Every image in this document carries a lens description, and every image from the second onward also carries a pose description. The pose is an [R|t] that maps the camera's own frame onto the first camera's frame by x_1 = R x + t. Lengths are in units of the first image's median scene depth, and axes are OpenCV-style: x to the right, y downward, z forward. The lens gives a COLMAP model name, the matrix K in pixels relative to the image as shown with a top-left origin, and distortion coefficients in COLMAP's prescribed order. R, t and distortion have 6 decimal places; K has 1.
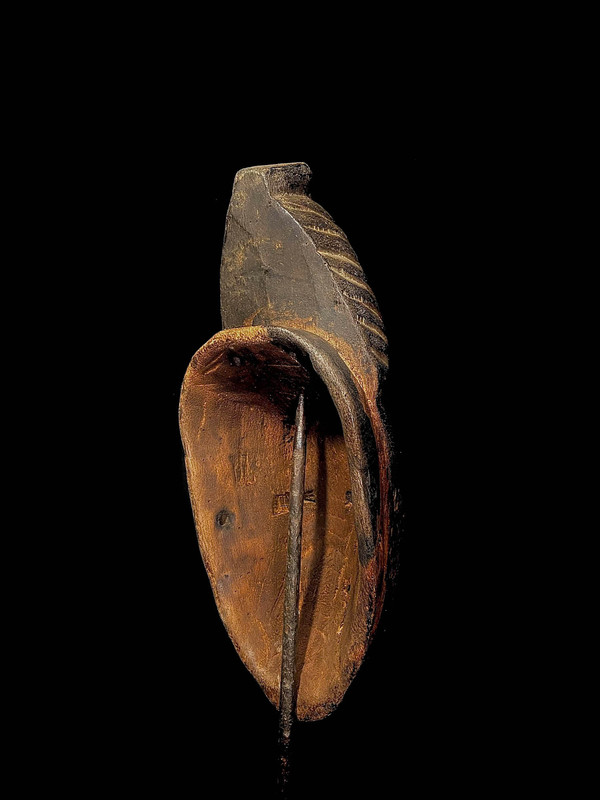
lens RADIAL K [[603.9, 0, 299.1], [0, 603.9, 397.4], [0, 0, 1]] dist [0.032585, -0.029383]
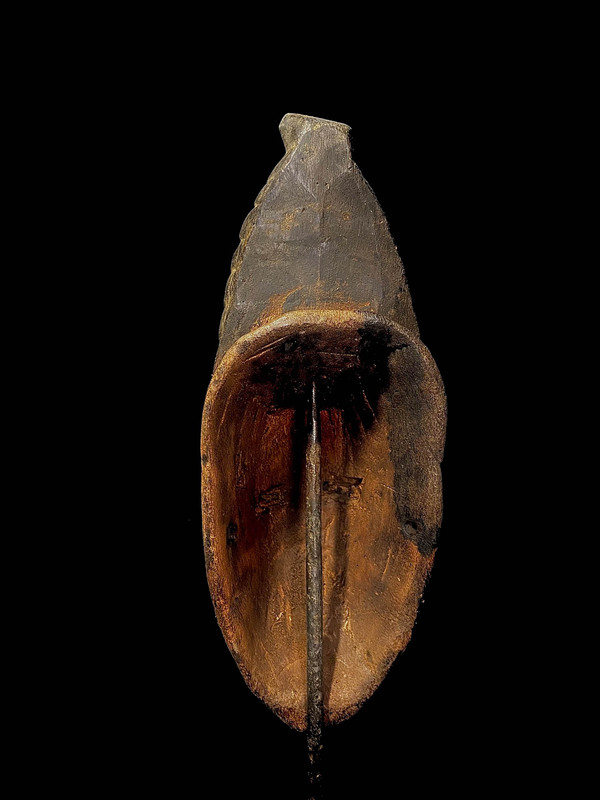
lens RADIAL K [[603.9, 0, 301.3], [0, 603.9, 401.6], [0, 0, 1]] dist [0.032585, -0.029383]
pose [[0.773407, -0.028975, 0.633247, -0.622030], [-0.007356, 0.998477, 0.054671, -0.028660], [-0.633867, -0.046941, 0.772016, 0.324932]]
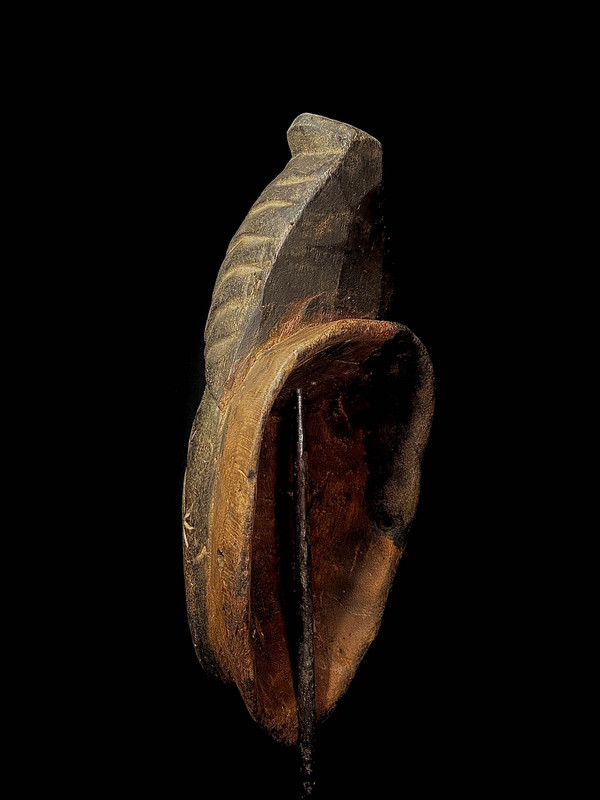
lens RADIAL K [[603.9, 0, 299.7], [0, 603.9, 401.5], [0, 0, 1]] dist [0.032585, -0.029383]
pose [[0.338534, -0.041507, 0.940038, -0.888288], [-0.026620, 0.998204, 0.053662, -0.037701], [-0.940577, -0.043191, 0.336821, 0.736183]]
